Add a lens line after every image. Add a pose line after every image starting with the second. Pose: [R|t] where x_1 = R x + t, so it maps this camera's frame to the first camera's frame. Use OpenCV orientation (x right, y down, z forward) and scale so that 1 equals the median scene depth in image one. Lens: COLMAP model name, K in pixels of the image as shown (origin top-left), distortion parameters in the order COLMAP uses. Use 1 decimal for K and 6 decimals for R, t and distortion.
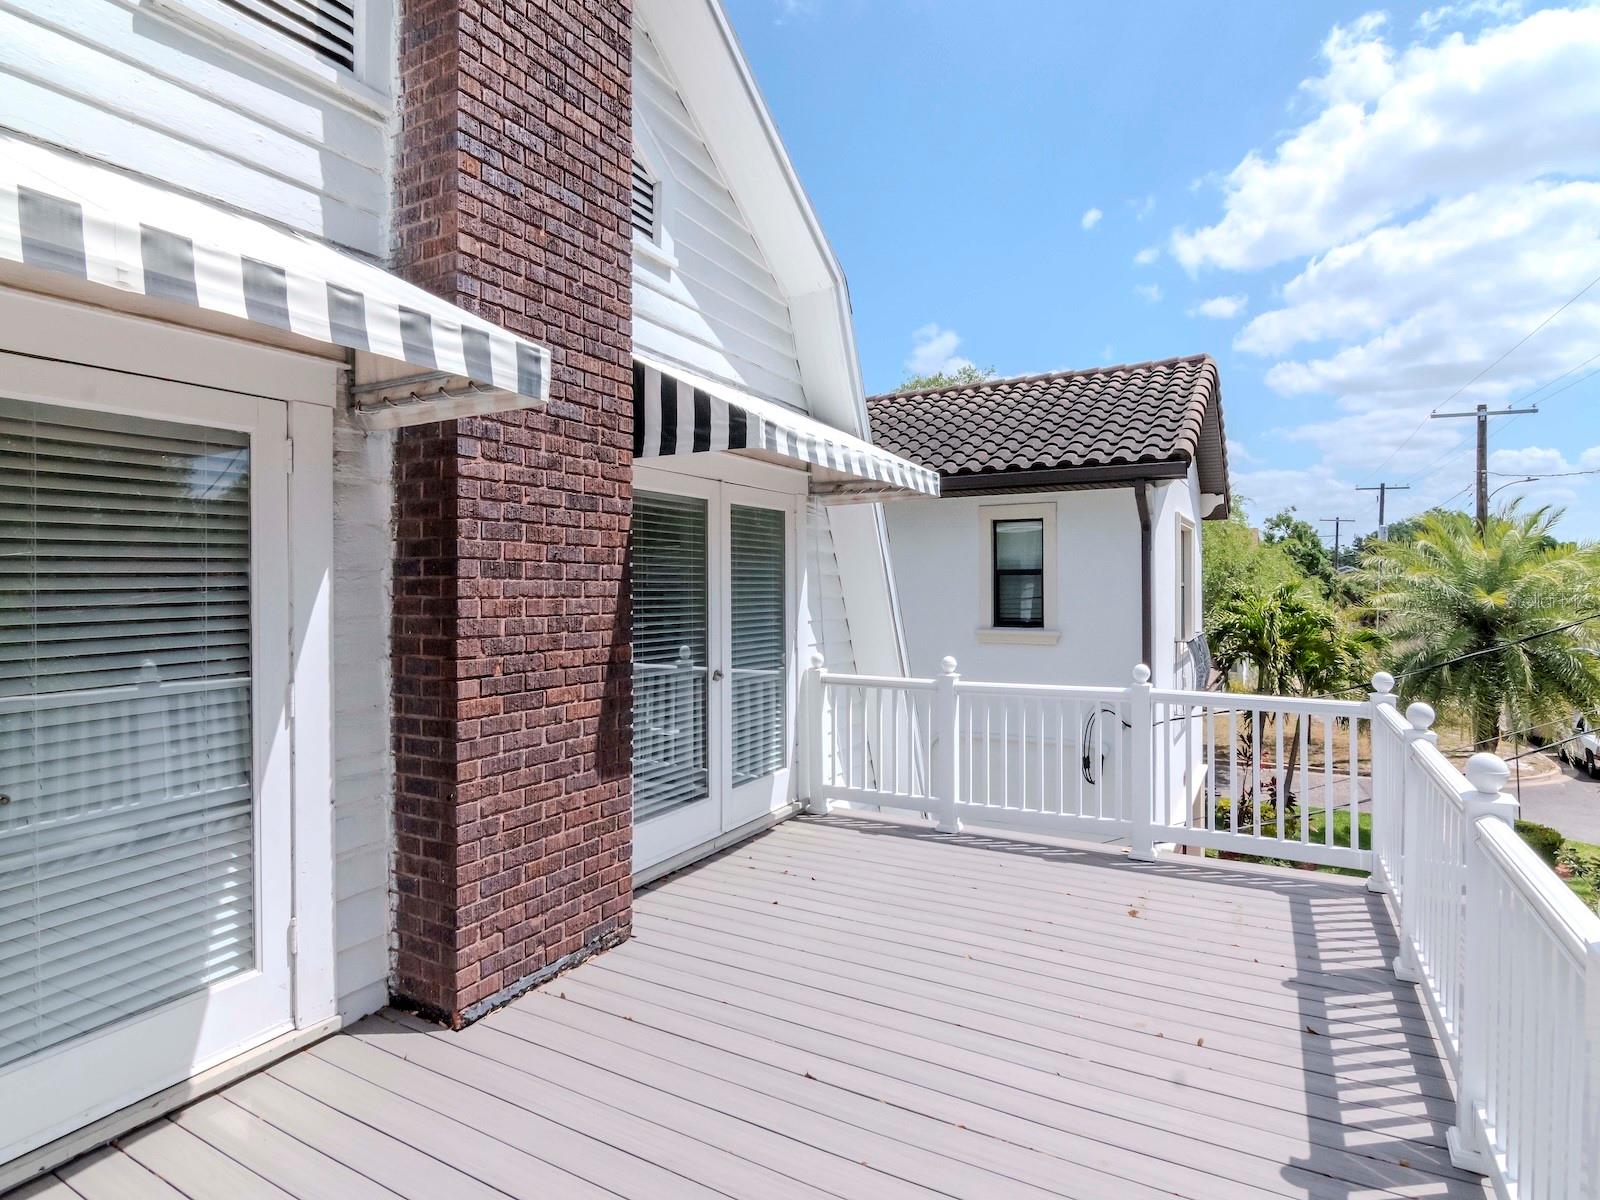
lens RADIAL K [[780.6, 0, 806.7], [0, 780.6, 593.7], [0, 0, 1]] dist [-0.011802, -0.001612]
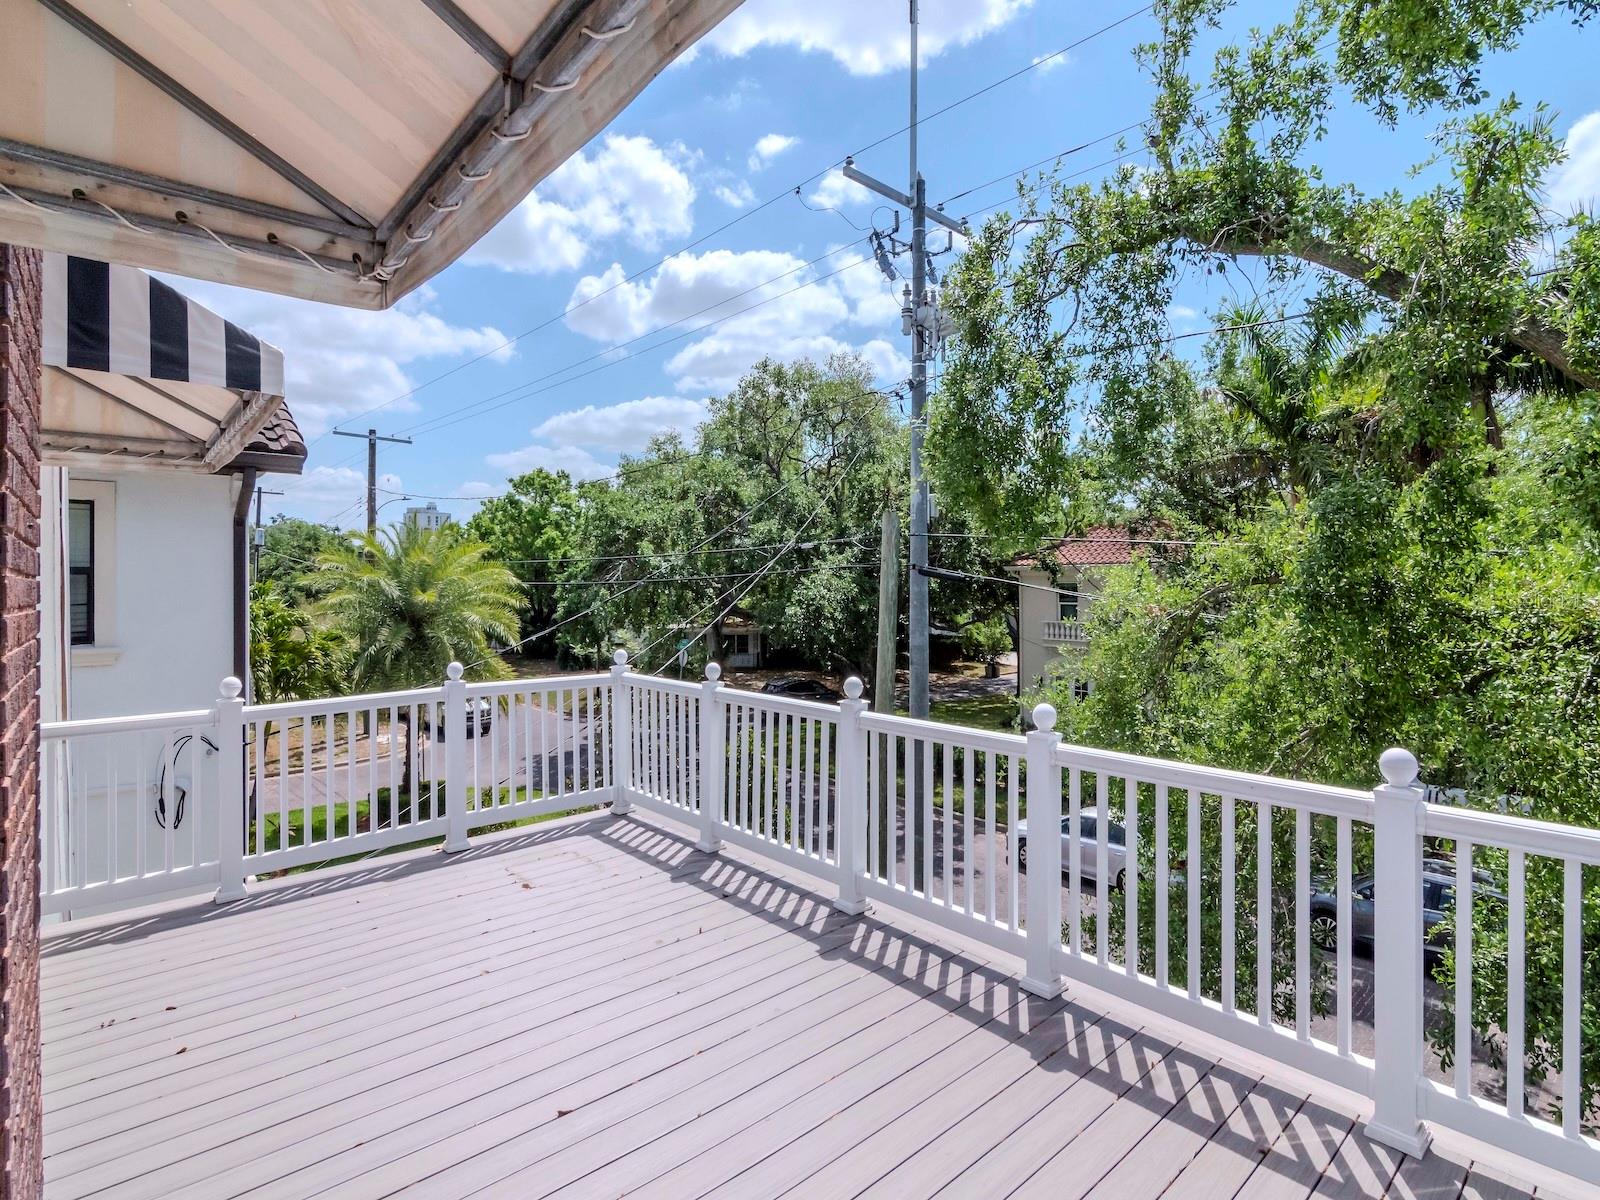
lens RADIAL K [[780.6, 0, 806.7], [0, 780.6, 593.7], [0, 0, 1]] dist [-0.011802, -0.001612]
pose [[0.380651, -0.016893, 0.924564, -0.426188], [0.019112, 0.999763, 0.010398, -0.001548], [-0.924521, 0.013712, 0.380884, 0.216344]]
